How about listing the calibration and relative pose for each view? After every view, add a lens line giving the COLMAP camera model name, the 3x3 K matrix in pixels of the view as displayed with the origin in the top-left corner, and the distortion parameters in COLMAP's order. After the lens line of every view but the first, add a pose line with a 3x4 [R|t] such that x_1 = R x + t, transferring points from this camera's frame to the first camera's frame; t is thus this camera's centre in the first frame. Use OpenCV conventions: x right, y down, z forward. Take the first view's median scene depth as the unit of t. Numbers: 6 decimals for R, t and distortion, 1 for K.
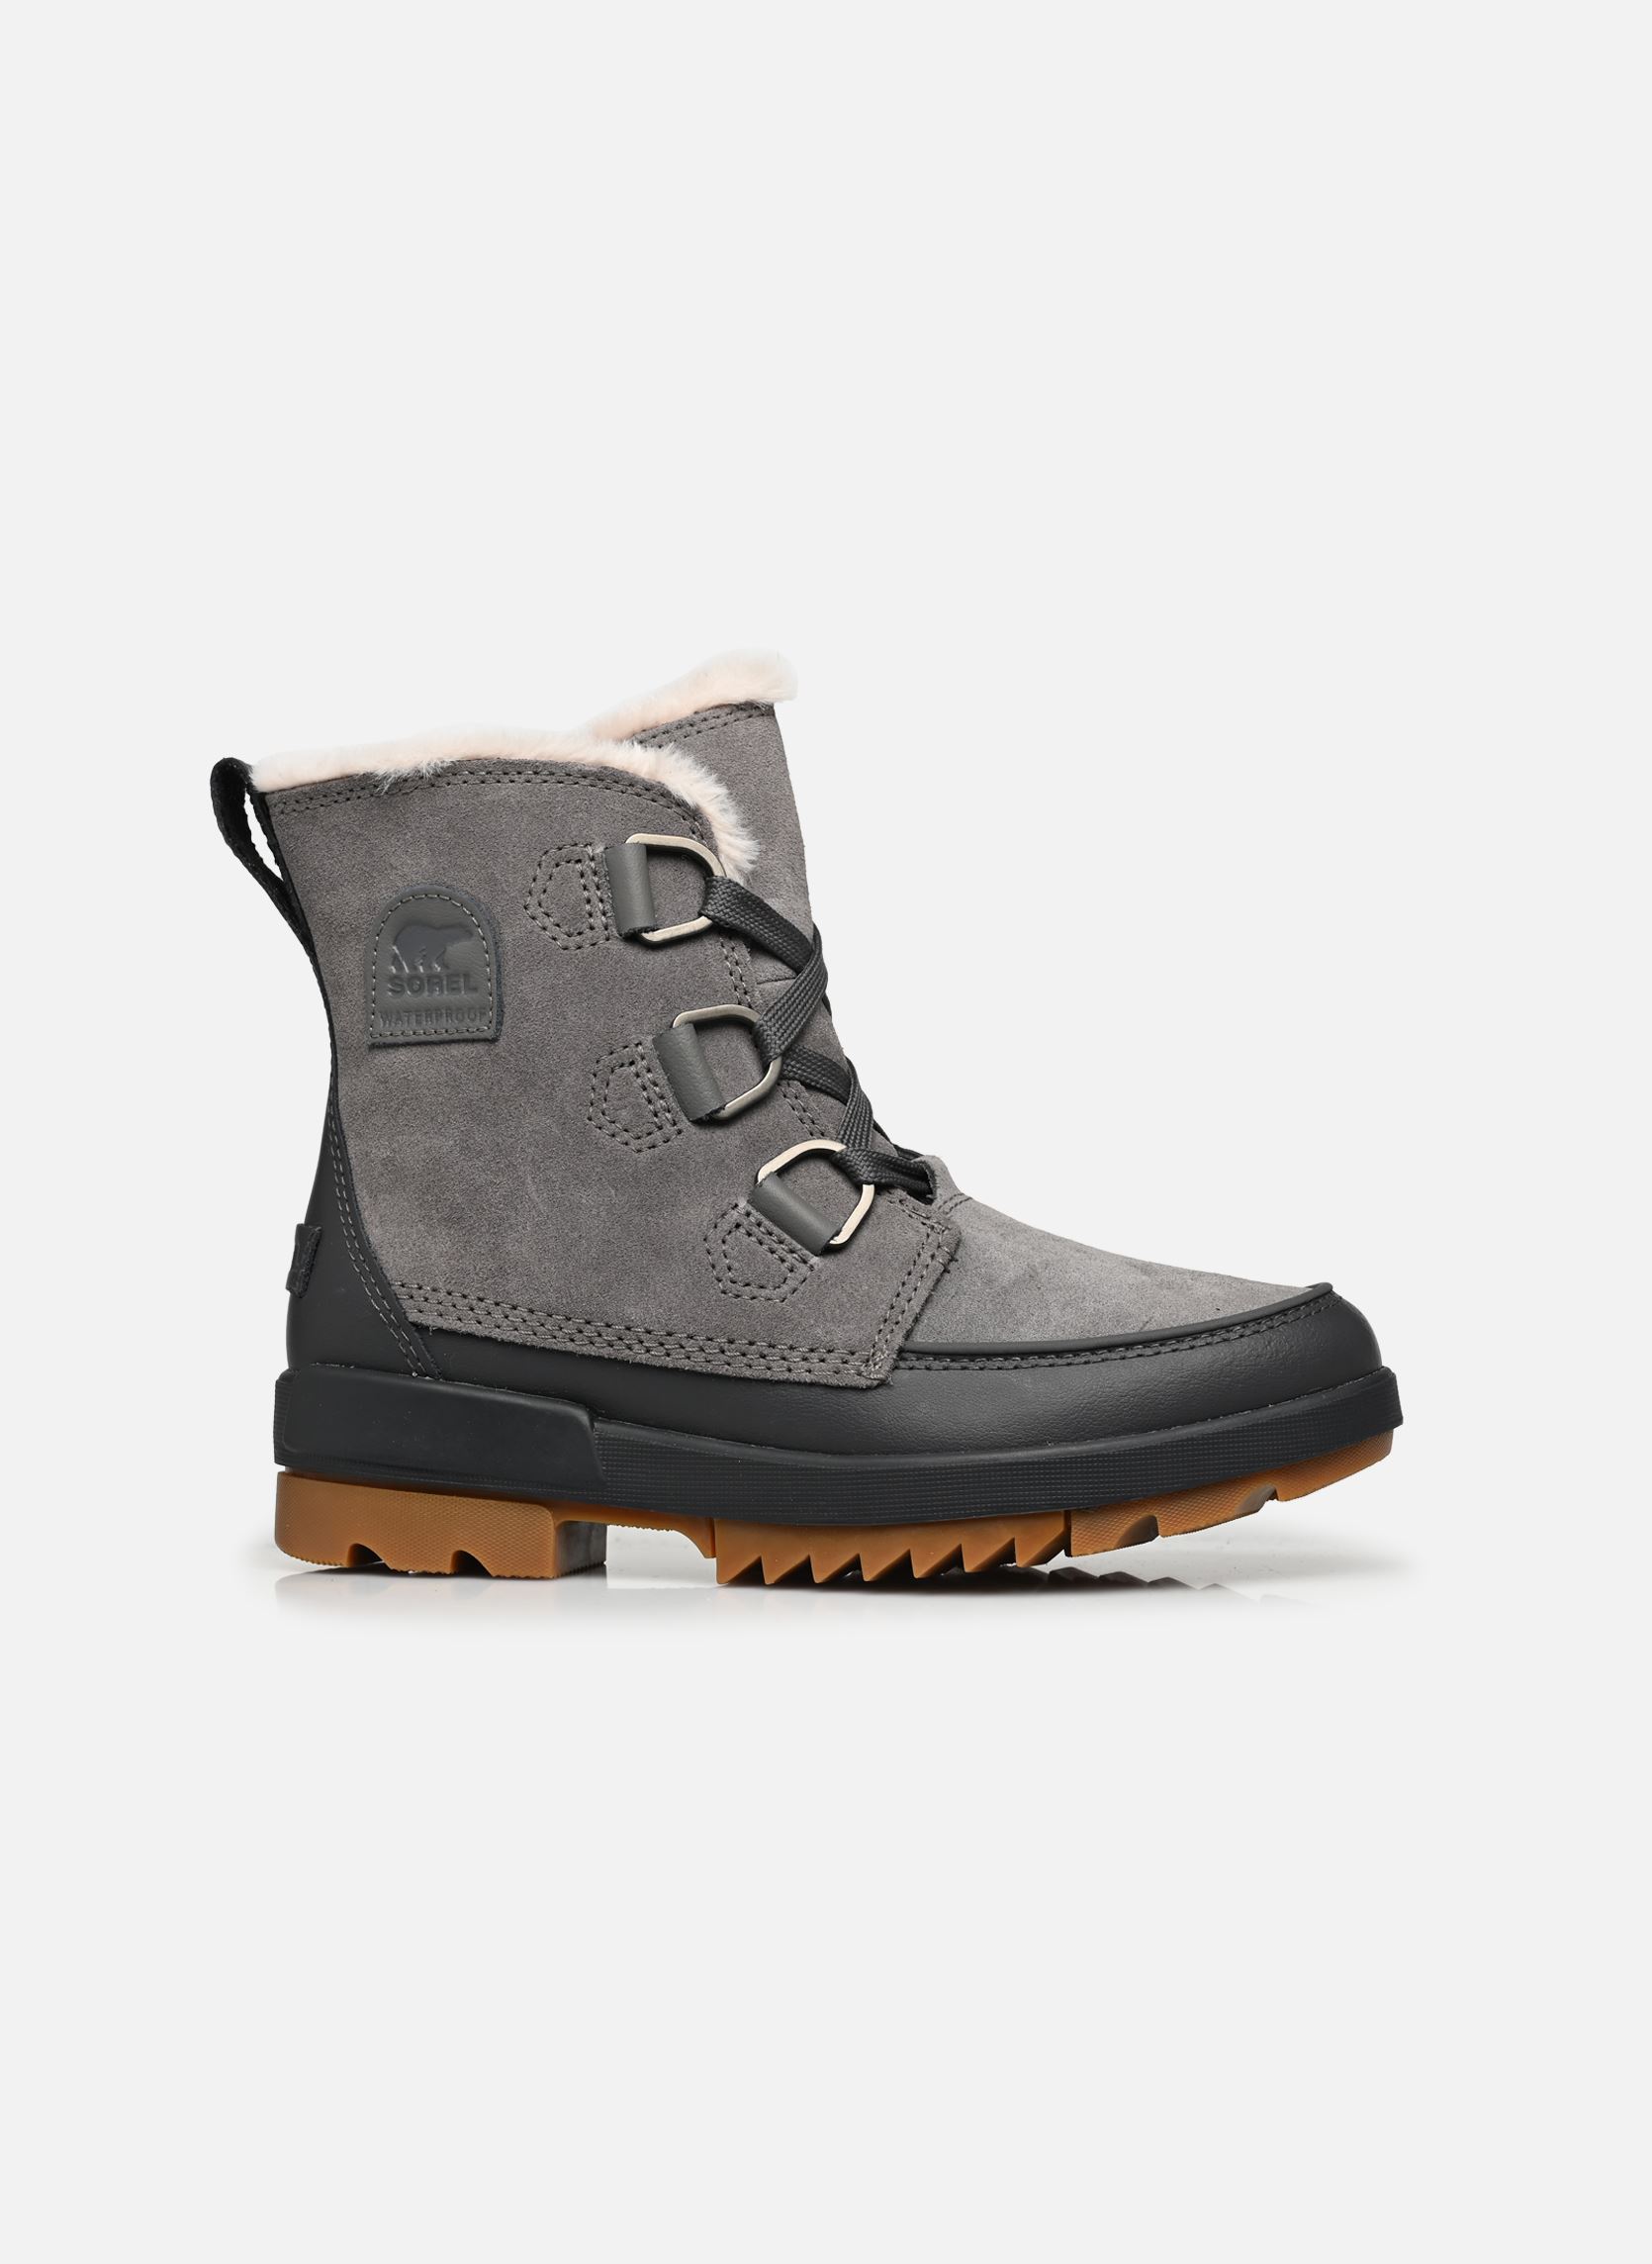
lens RADIAL K [[7249.7, 0, 825.4], [0, 7249.7, 1131.1], [0, 0, 1]] dist [-0.107423, 0.000000]
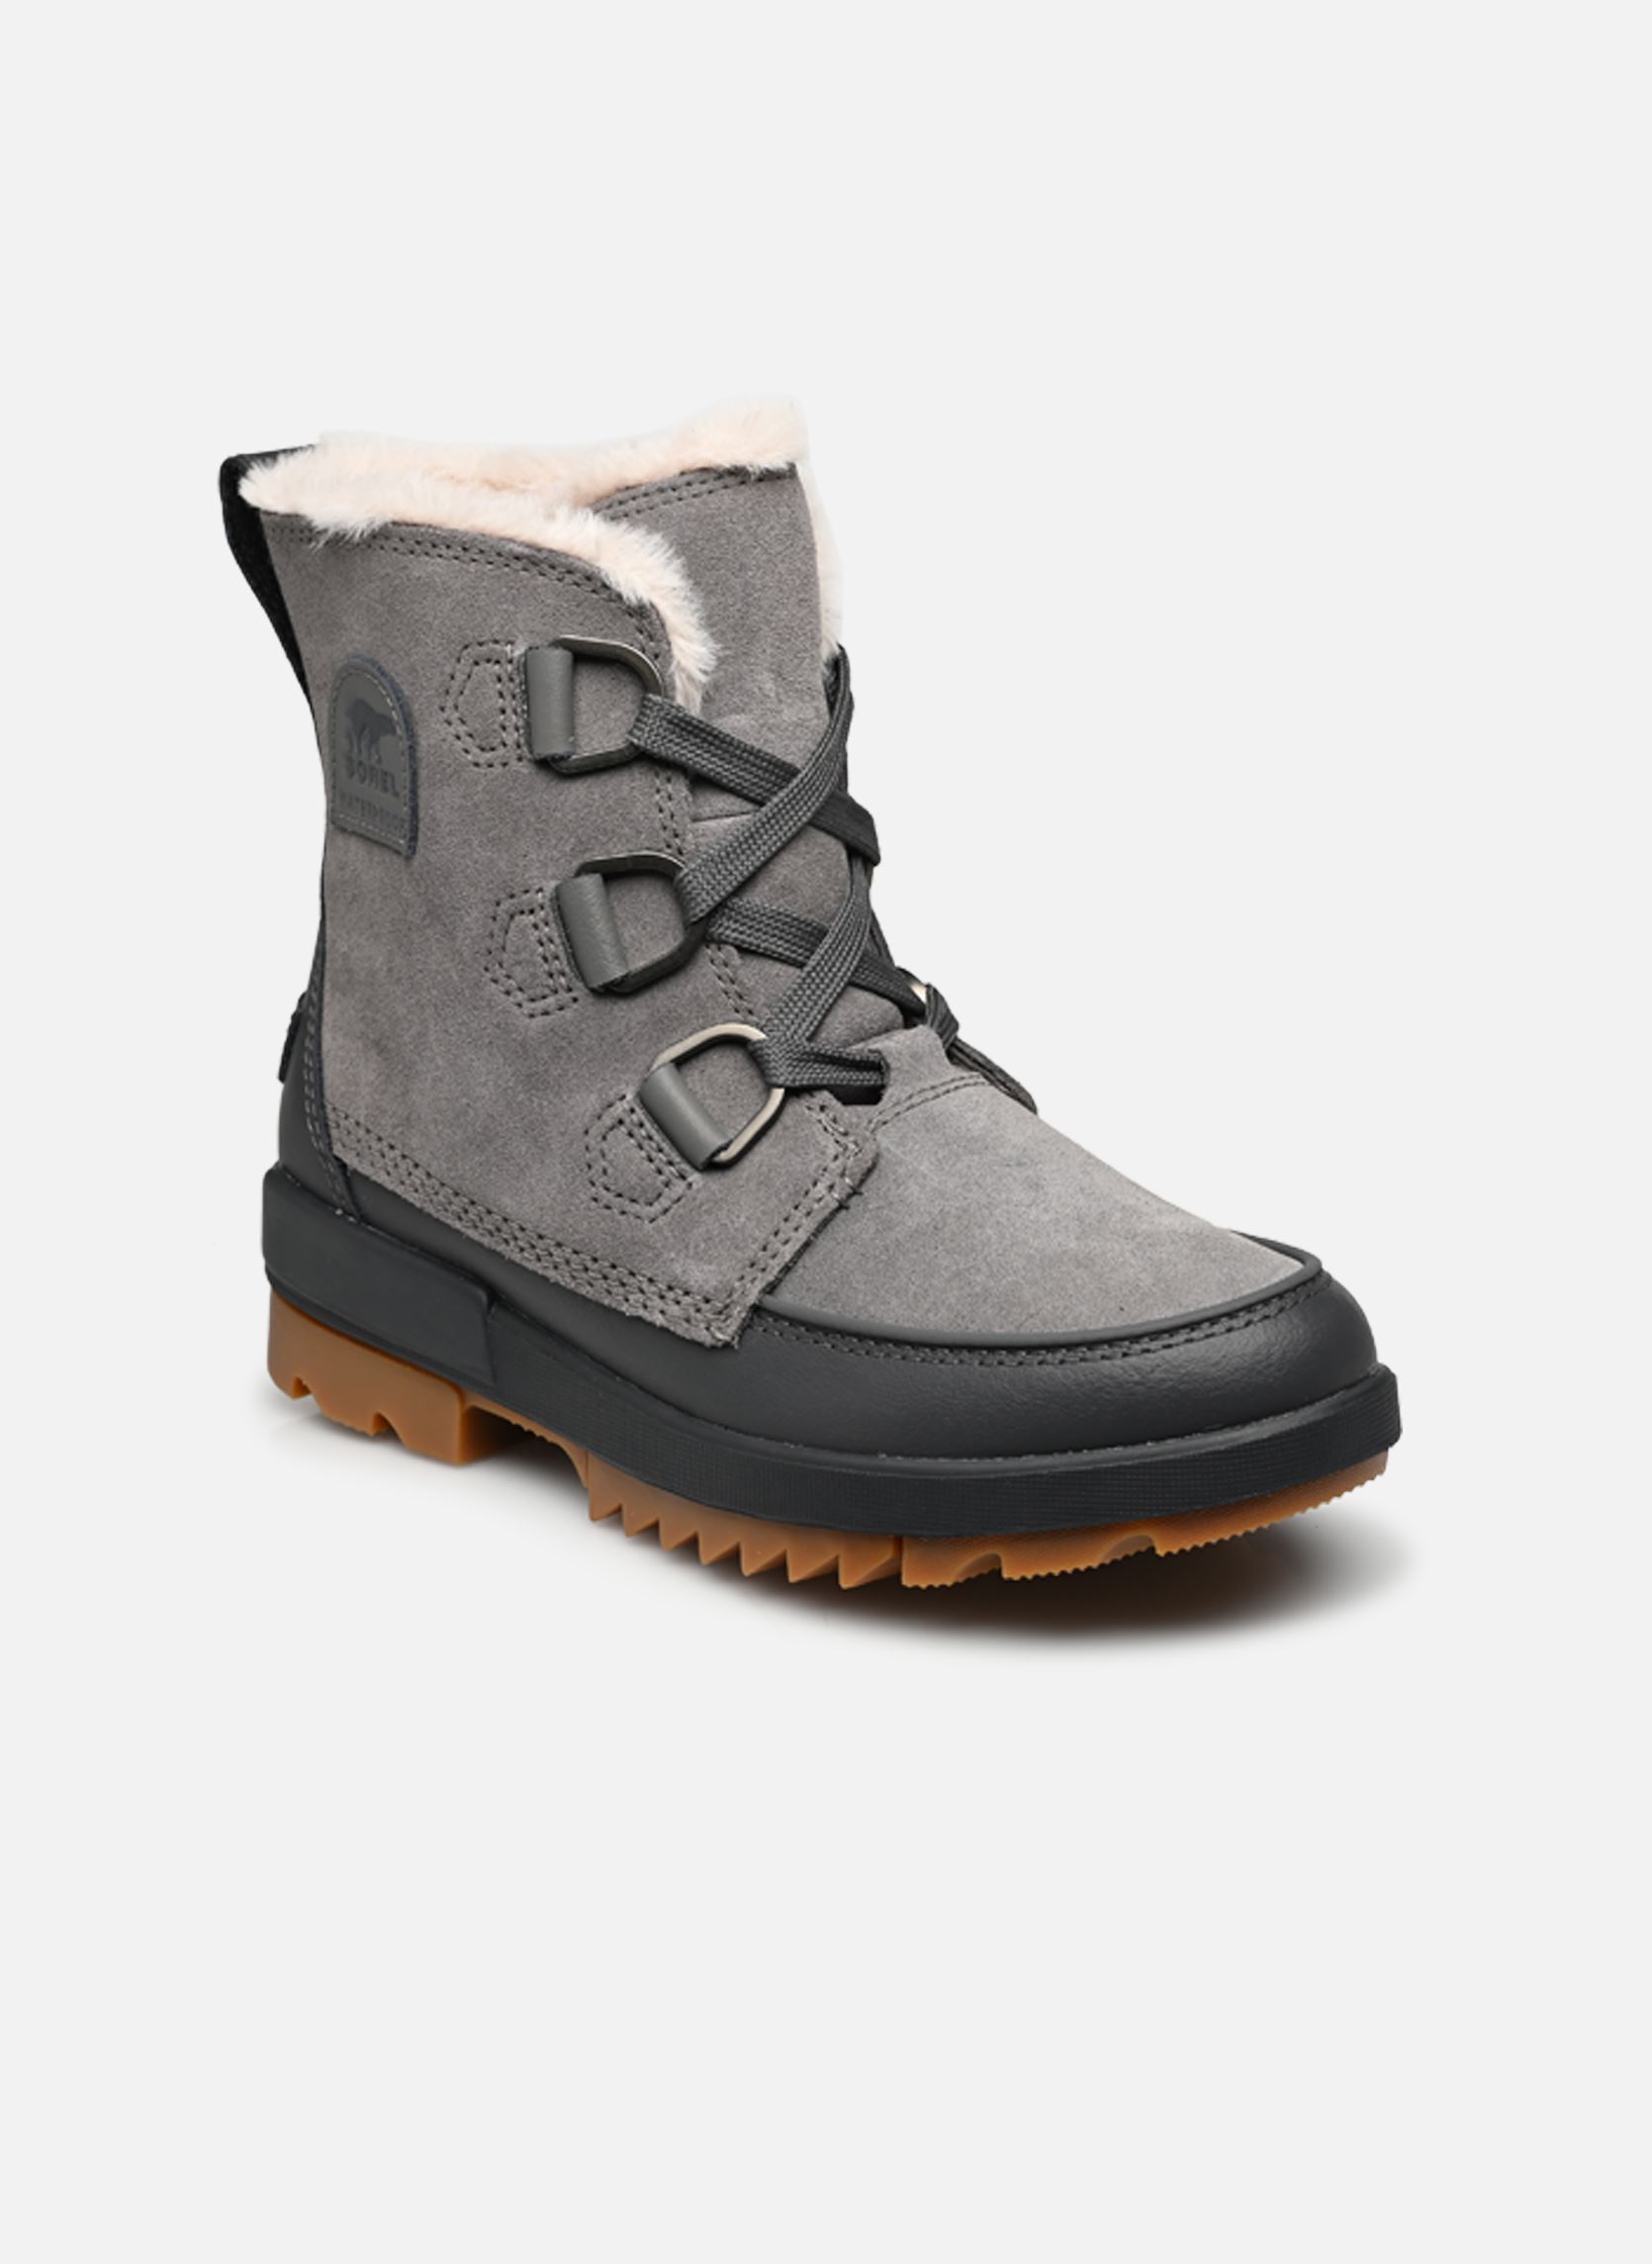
lens RADIAL K [[7249.7, 0, 826.0], [0, 7249.7, 1131.5], [0, 0, 1]] dist [-0.107423, 0.000000]
pose [[0.865627, 0.151207, -0.477313, 0.409854], [-0.007166, 0.956953, 0.290155, -0.230005], [0.500639, -0.247745, 0.829447, 0.307686]]
